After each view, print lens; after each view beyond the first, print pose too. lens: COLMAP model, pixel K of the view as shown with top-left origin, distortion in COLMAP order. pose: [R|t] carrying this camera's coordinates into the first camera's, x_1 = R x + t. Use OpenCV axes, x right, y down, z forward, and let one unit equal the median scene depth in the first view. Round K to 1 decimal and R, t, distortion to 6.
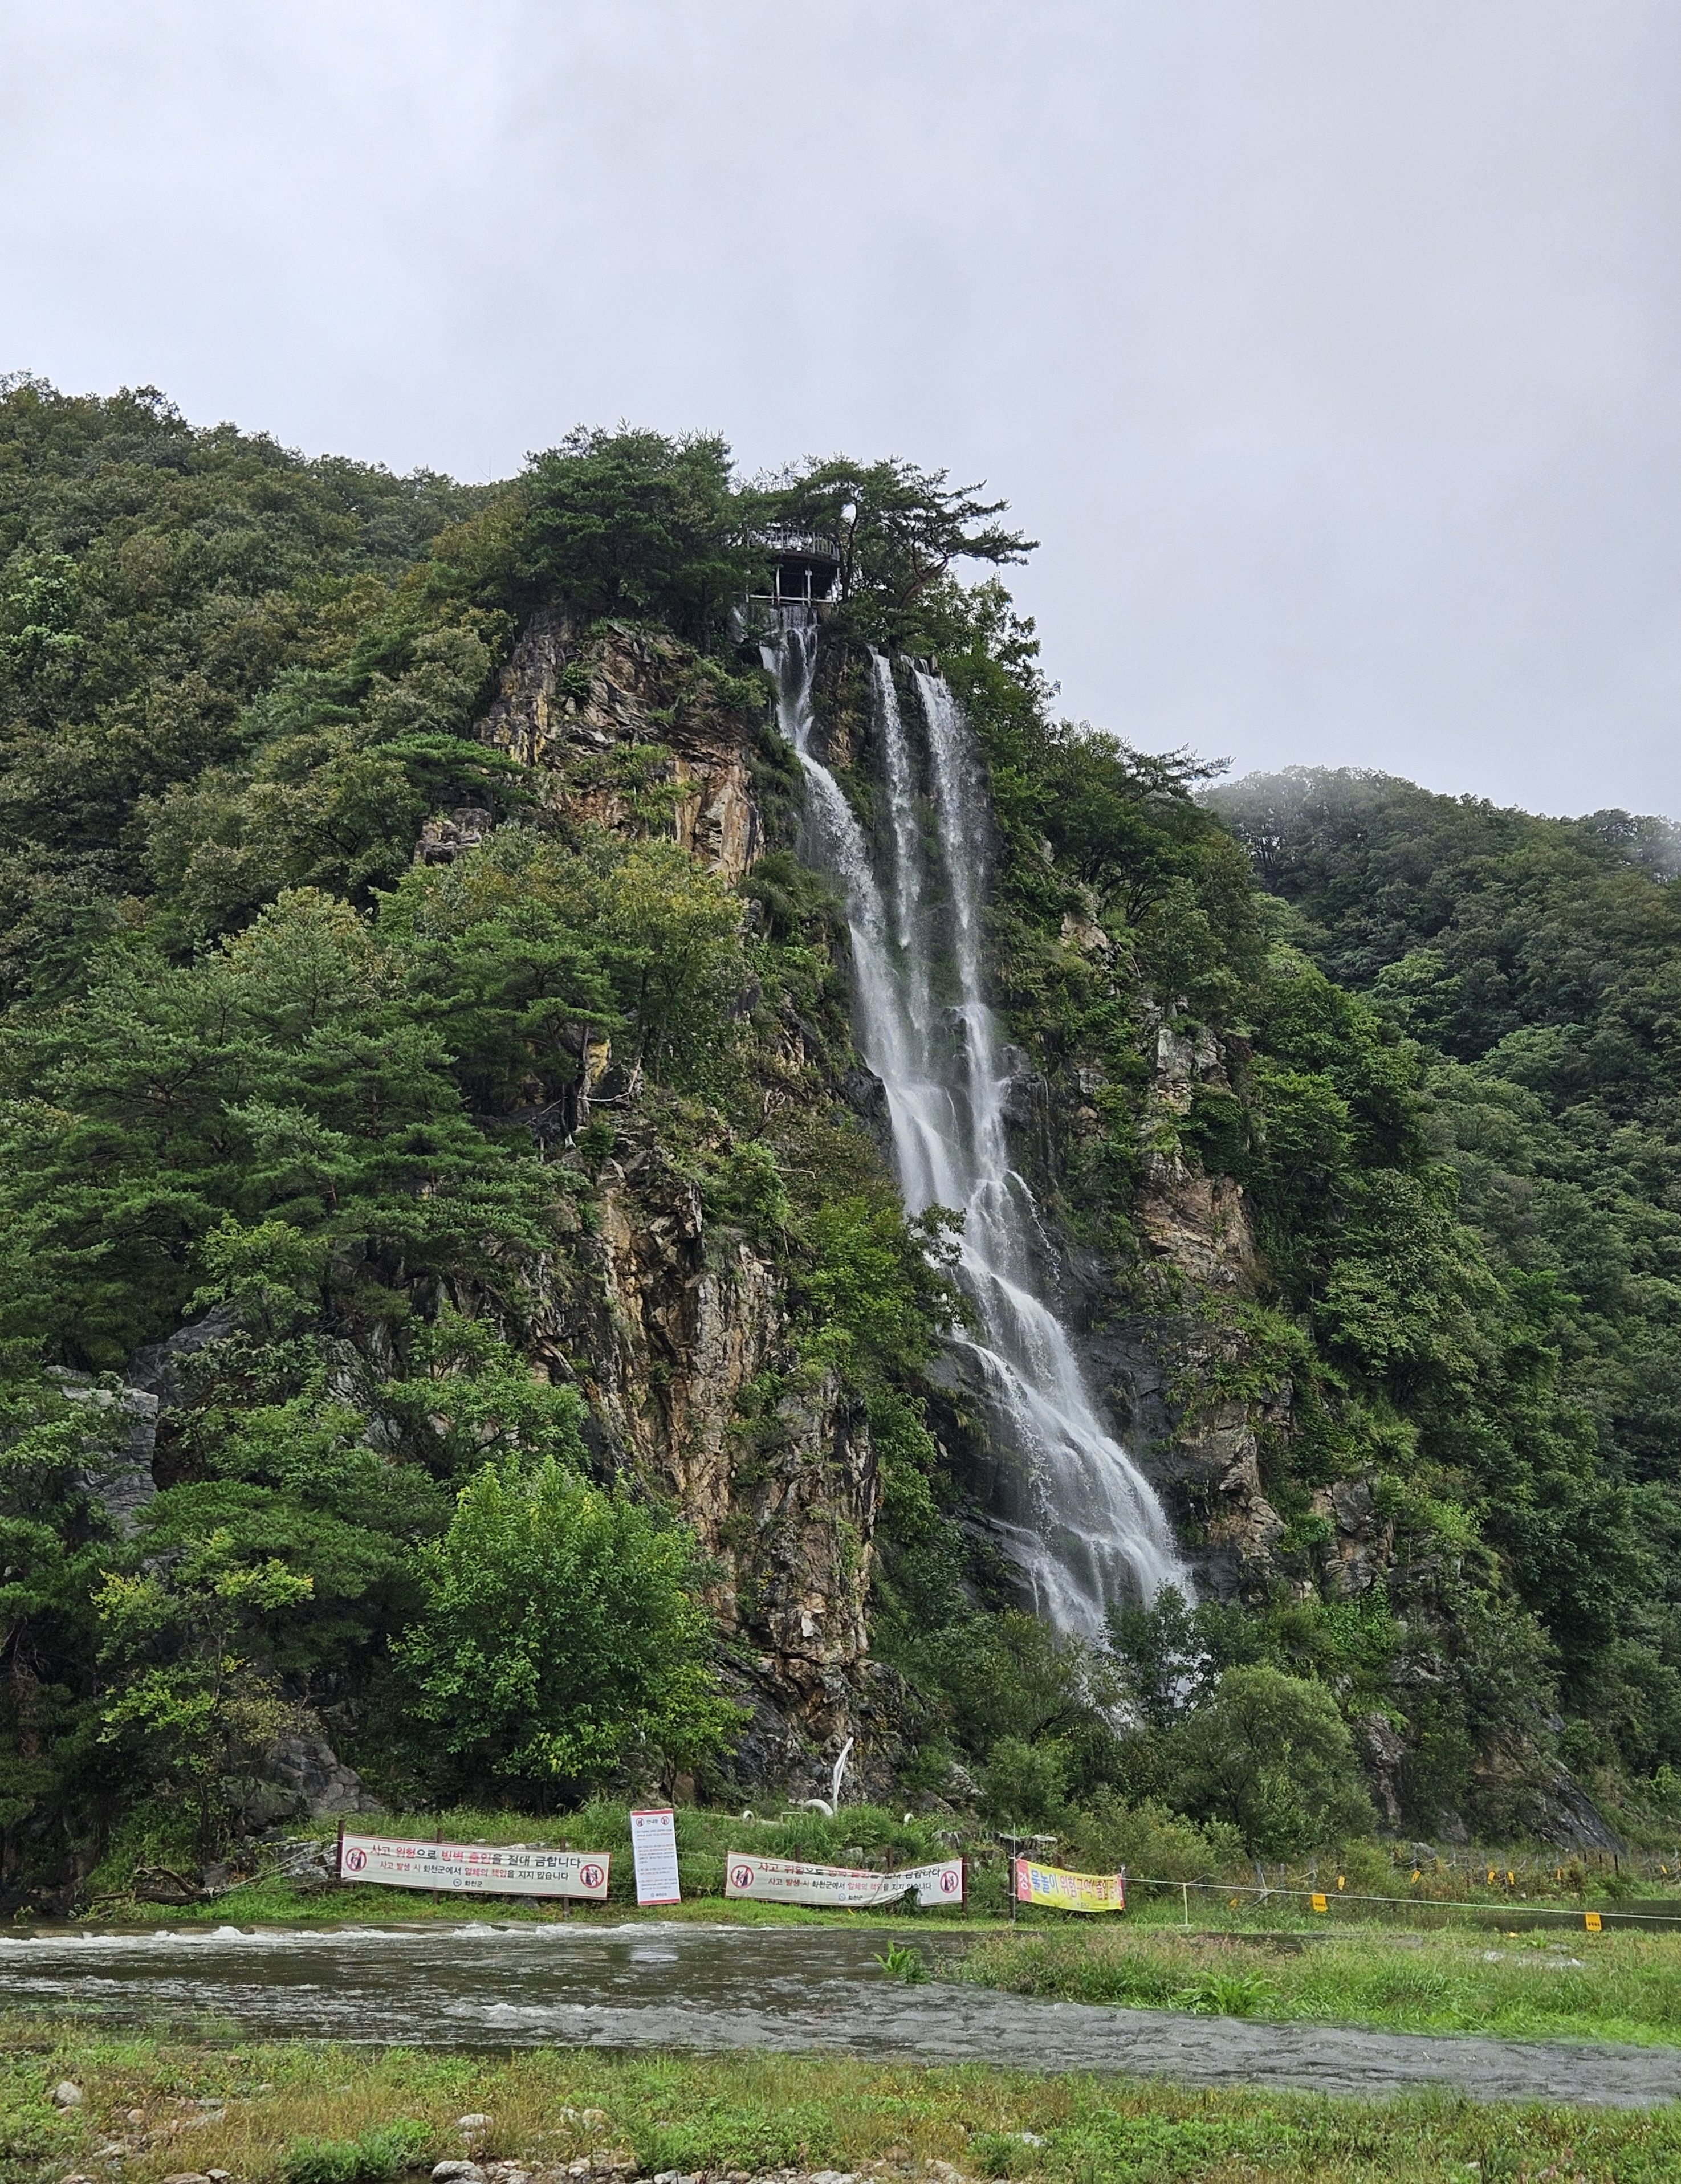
lens RADIAL K [[2963.1, 0, 783.8], [0, 2963.1, 1056.7], [0, 0, 1]] dist [0.086936, -0.043283]
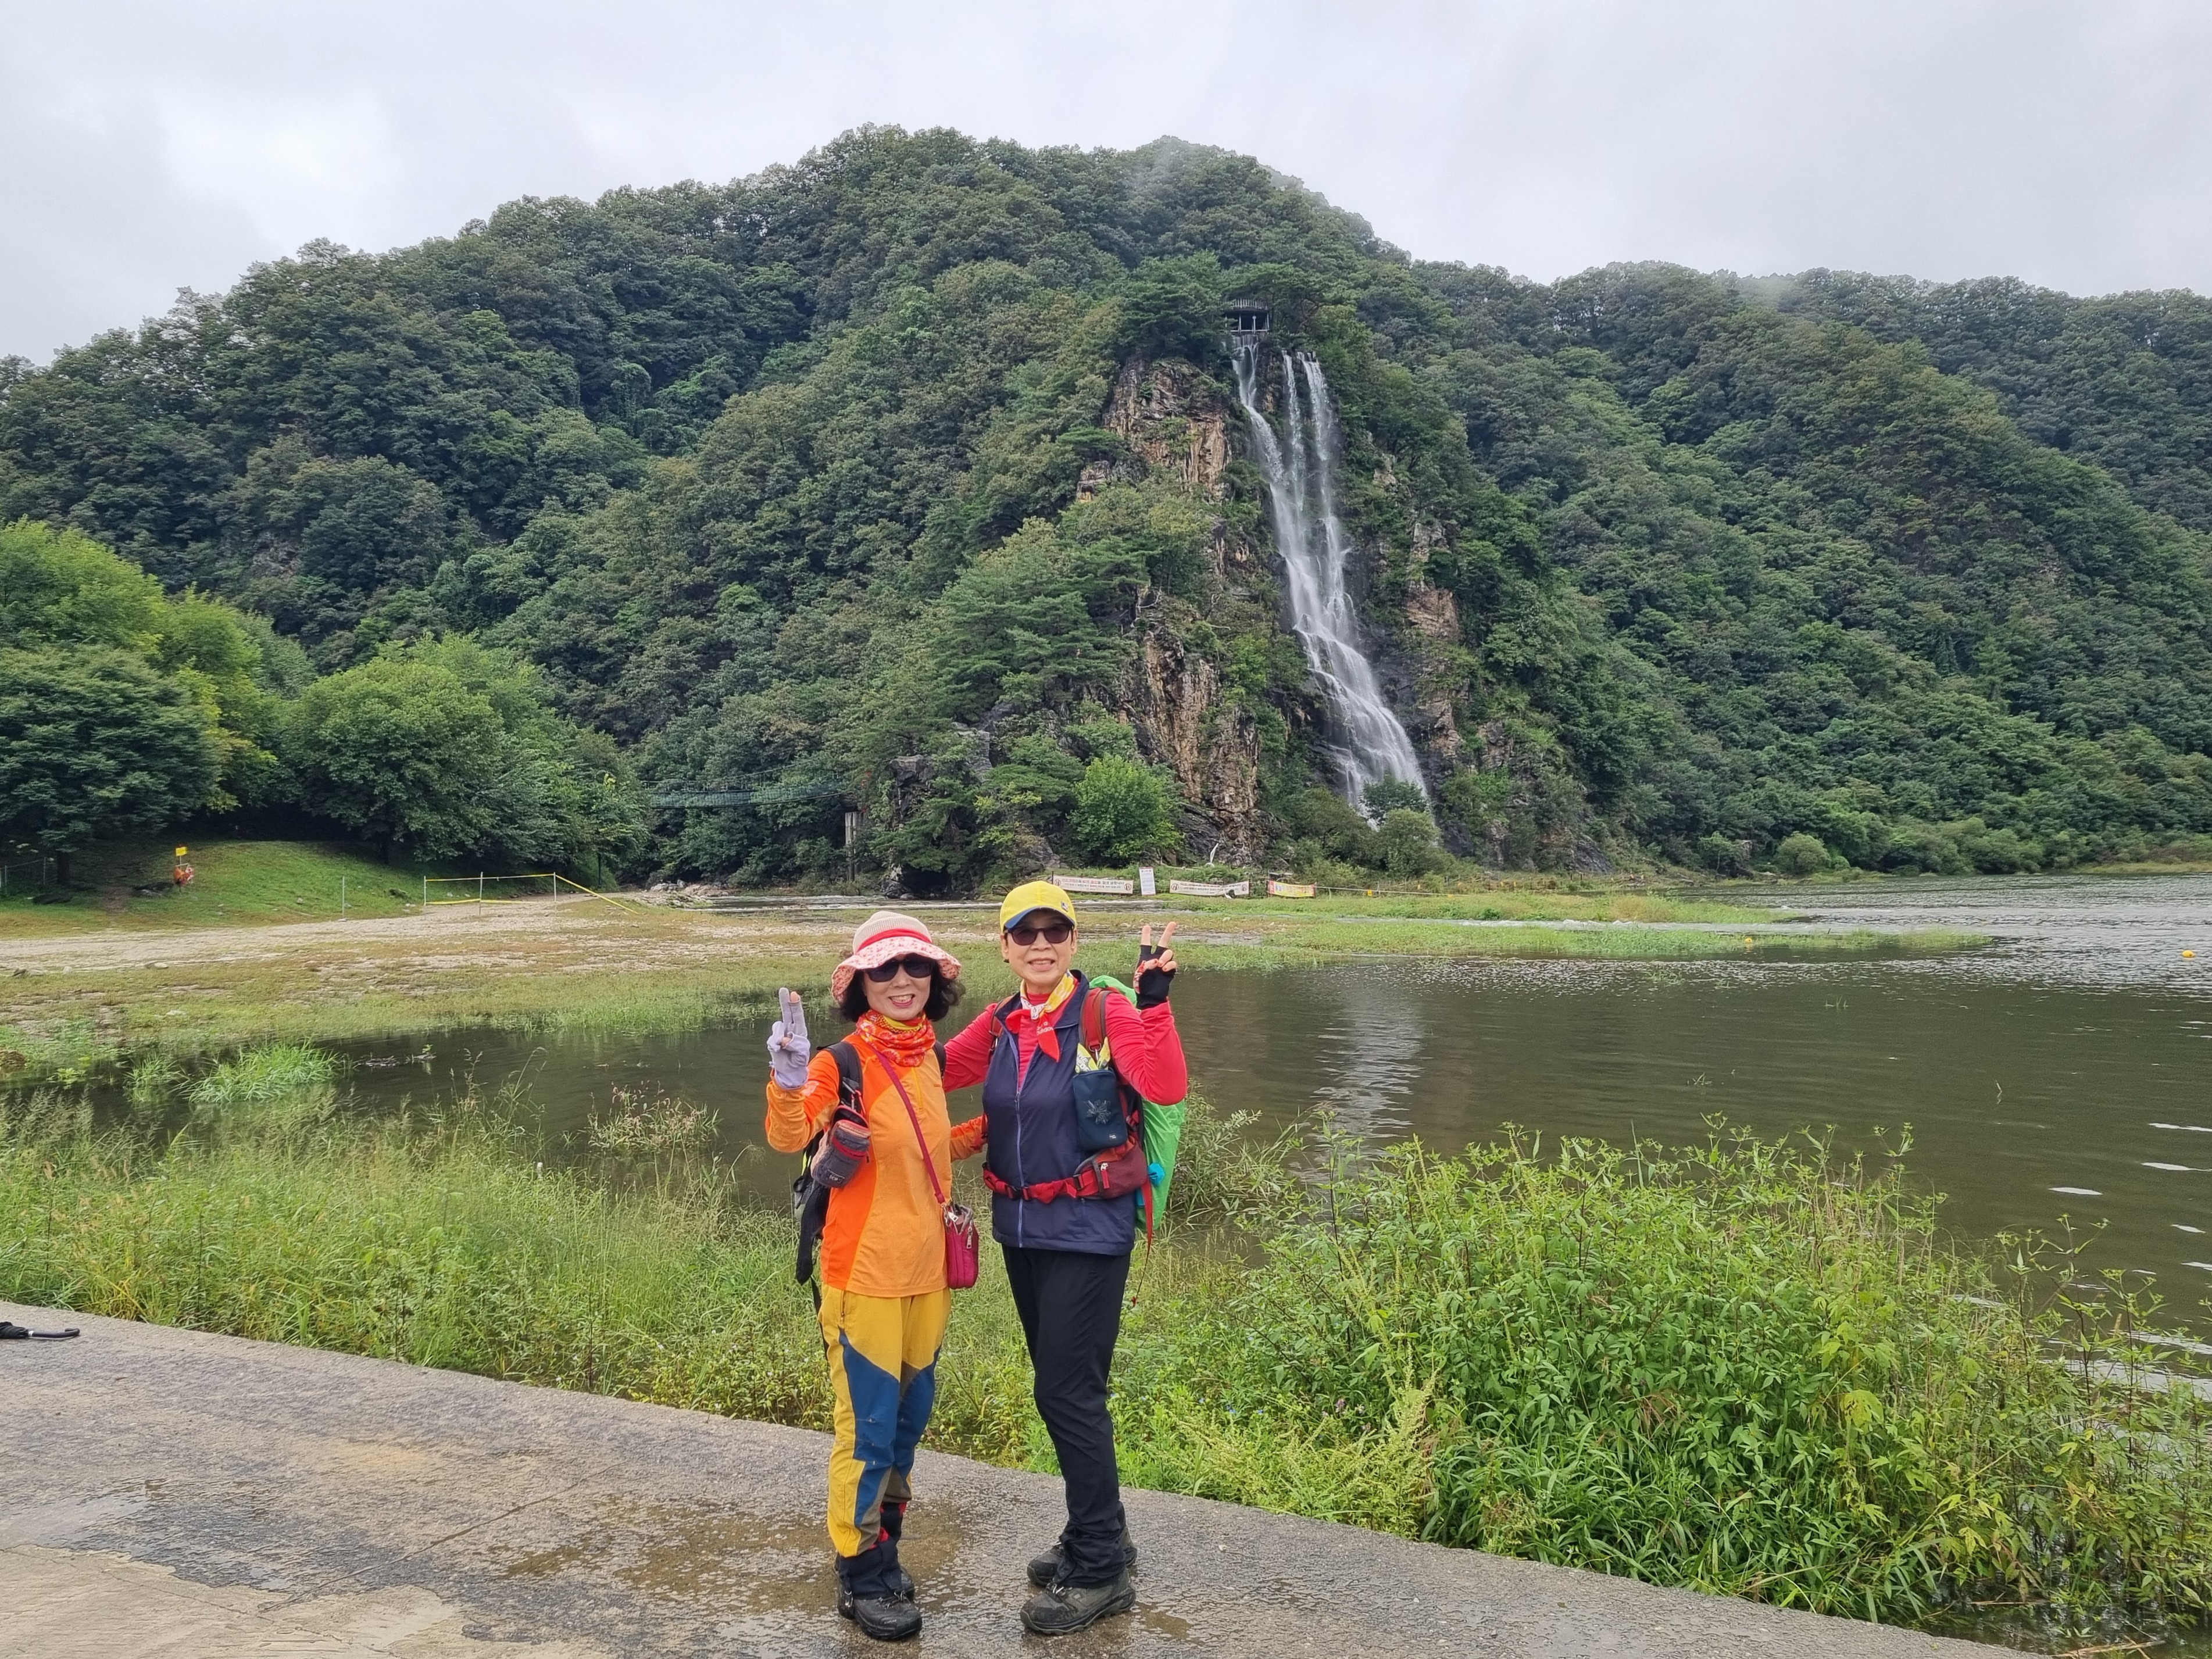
lens RADIAL K [[1722.5, 0, 1059.8], [0, 1722.5, 834.6], [0, 0, 1]] dist [0.052011, -0.035132]
pose [[0.985751, -0.014576, -0.167578, 0.083278], [0.053402, 0.971819, 0.229598, -0.102126], [0.159509, -0.235276, 0.958750, -0.377397]]
